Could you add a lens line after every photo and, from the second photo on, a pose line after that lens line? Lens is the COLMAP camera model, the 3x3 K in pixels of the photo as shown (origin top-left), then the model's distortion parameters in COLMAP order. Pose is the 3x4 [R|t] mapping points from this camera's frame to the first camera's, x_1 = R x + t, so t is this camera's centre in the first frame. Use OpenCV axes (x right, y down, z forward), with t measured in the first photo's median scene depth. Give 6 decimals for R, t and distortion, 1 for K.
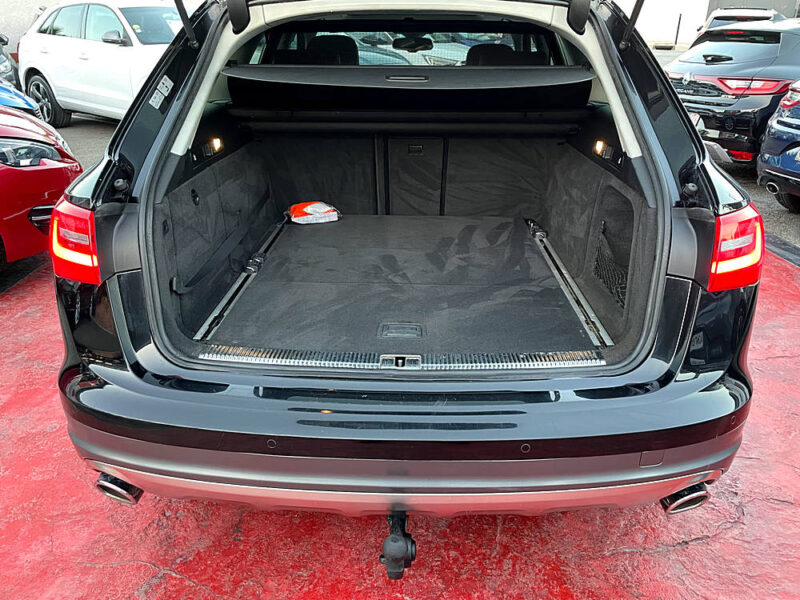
lens RADIAL K [[595.2, 0, 411.0], [0, 595.2, 293.7], [0, 0, 1]] dist [0.057195, -0.072670]
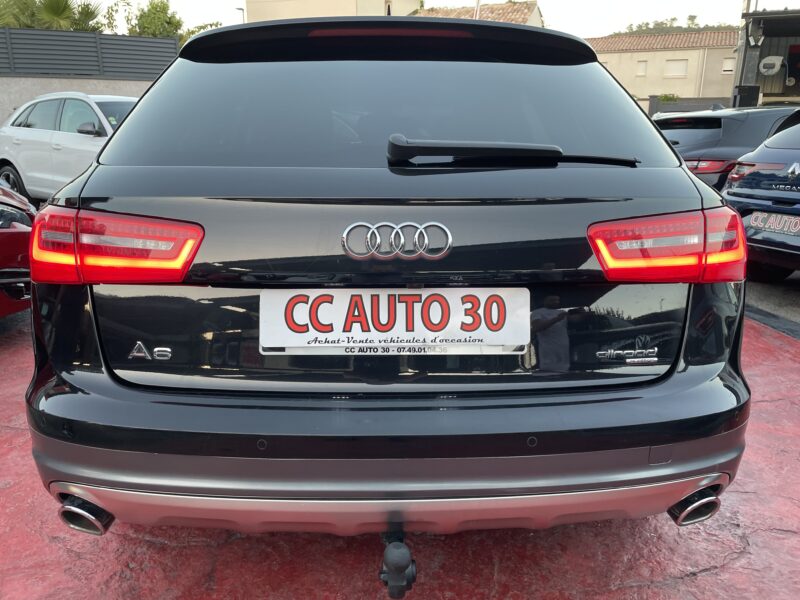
lens RADIAL K [[595.2, 0, 407.1], [0, 595.2, 282.0], [0, 0, 1]] dist [0.057195, -0.072670]
pose [[0.998759, -0.008918, 0.049001, -0.032339], [0.016679, 0.986922, -0.160335, 0.102173], [-0.046931, 0.160953, 0.985846, 0.018823]]
